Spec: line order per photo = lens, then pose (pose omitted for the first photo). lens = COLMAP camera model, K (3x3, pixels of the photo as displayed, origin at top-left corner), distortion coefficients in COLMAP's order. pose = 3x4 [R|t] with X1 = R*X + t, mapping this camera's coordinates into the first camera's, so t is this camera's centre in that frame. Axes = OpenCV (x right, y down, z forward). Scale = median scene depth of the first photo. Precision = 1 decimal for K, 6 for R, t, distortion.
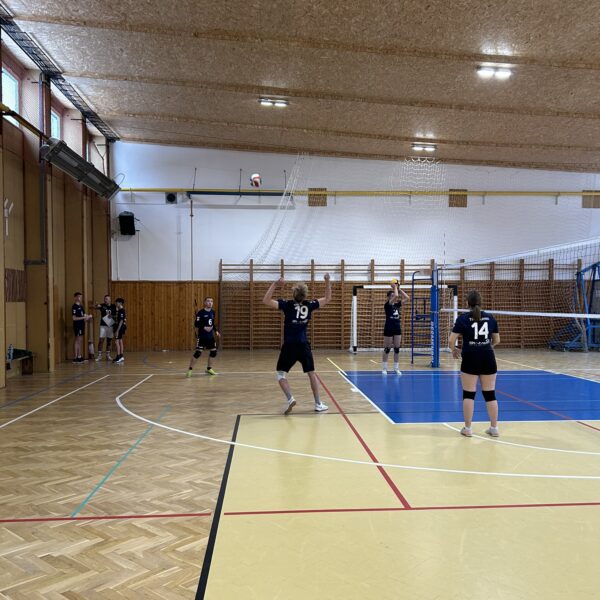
lens RADIAL K [[593.0, 0, 309.8], [0, 593.0, 311.7], [0, 0, 1]] dist [0.132297, -0.226718]
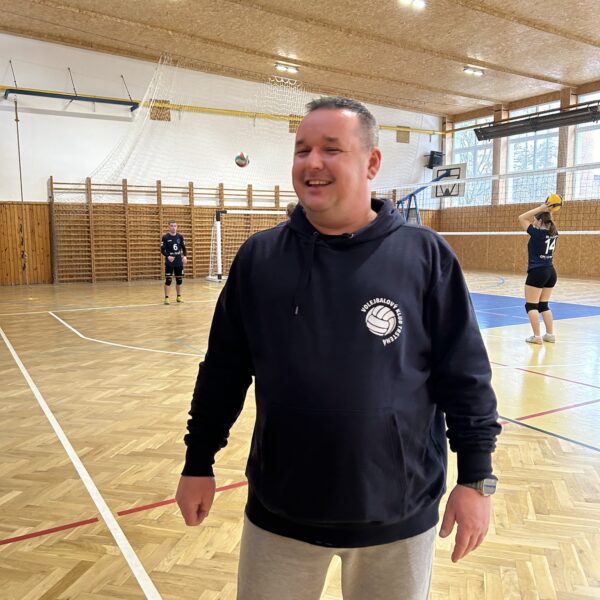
lens RADIAL K [[593.0, 0, 309.8], [0, 593.0, 311.7], [0, 0, 1]] dist [0.132297, -0.226718]
pose [[0.900026, -0.062179, 0.431378, -0.210690], [0.011341, 0.992777, 0.119437, 0.004847], [-0.435688, -0.102604, 0.894230, 0.056741]]
